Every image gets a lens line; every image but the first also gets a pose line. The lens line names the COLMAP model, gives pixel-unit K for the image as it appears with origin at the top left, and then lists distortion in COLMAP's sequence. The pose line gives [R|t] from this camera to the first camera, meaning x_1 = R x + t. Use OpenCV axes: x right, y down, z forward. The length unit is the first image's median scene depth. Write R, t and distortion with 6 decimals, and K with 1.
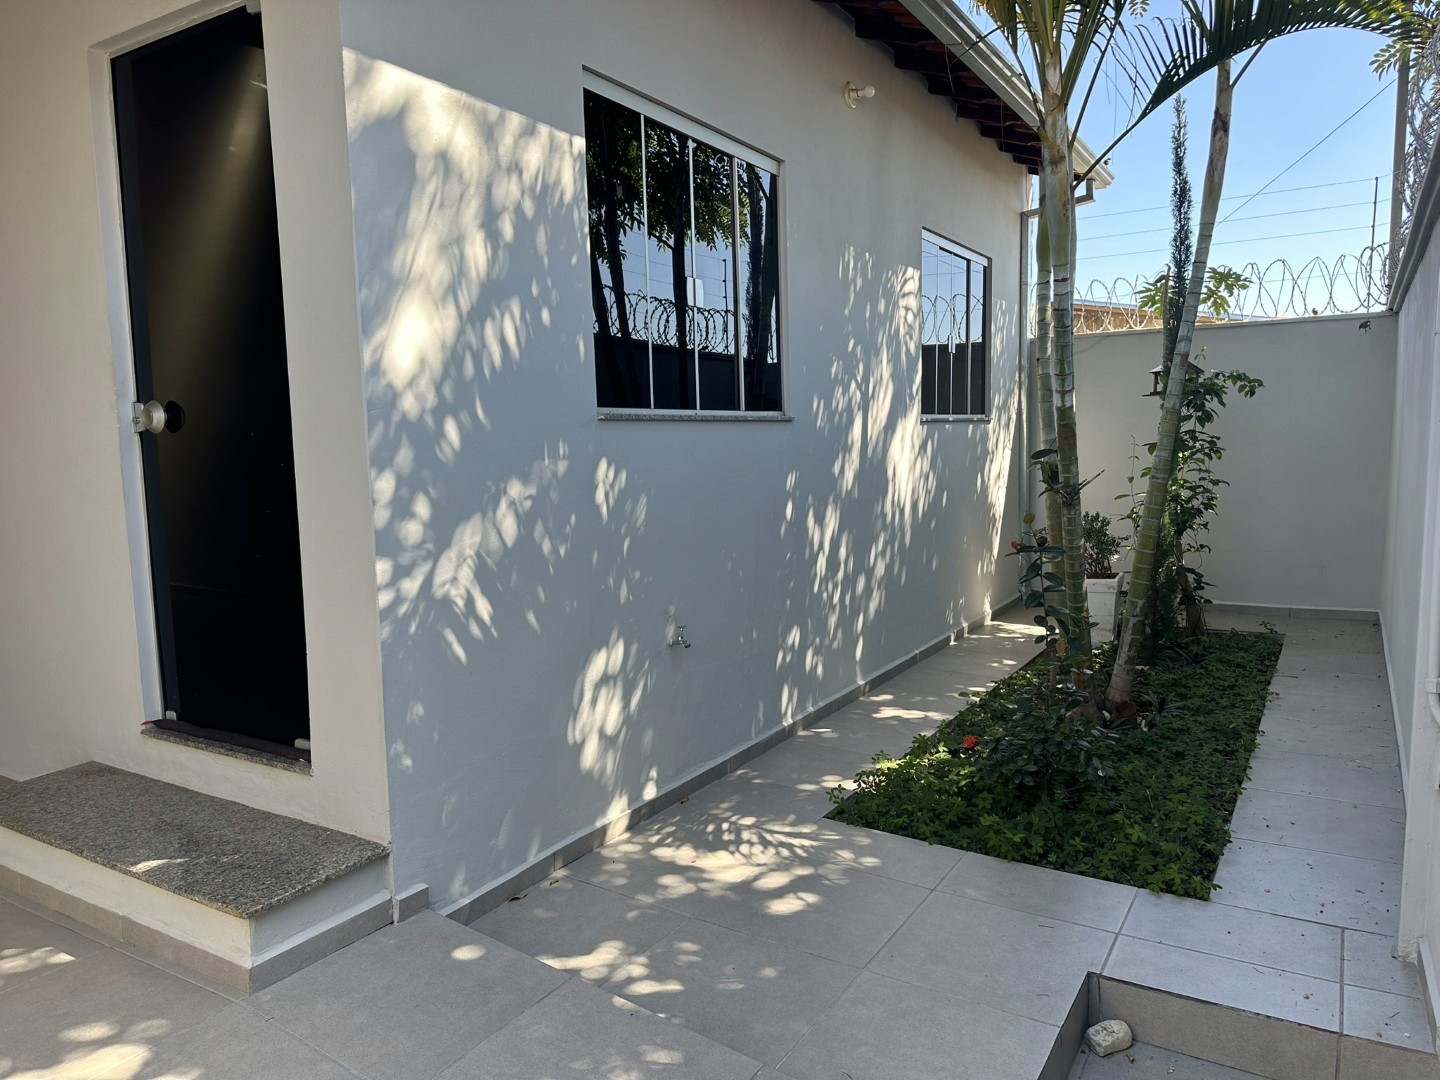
lens RADIAL K [[1009.4, 0, 720.8], [0, 1009.4, 540.8], [0, 0, 1]] dist [-0.005241, -0.003481]
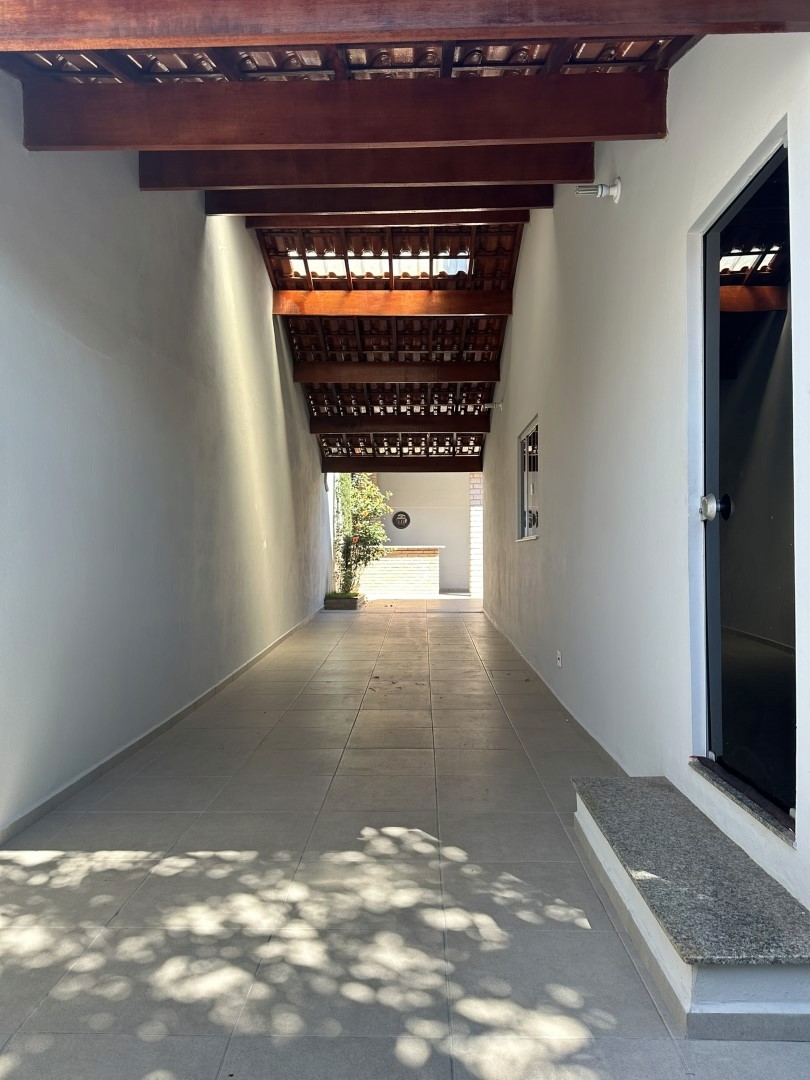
lens RADIAL K [[757.0, 0, 406.6], [0, 757.0, 538.4], [0, 0, 1]] dist [-0.005241, -0.003481]
pose [[0.506631, 0.007735, -0.862128, 0.053251], [-0.106322, 0.992888, -0.053572, 0.004356], [0.855582, 0.118805, 0.503850, 0.254467]]
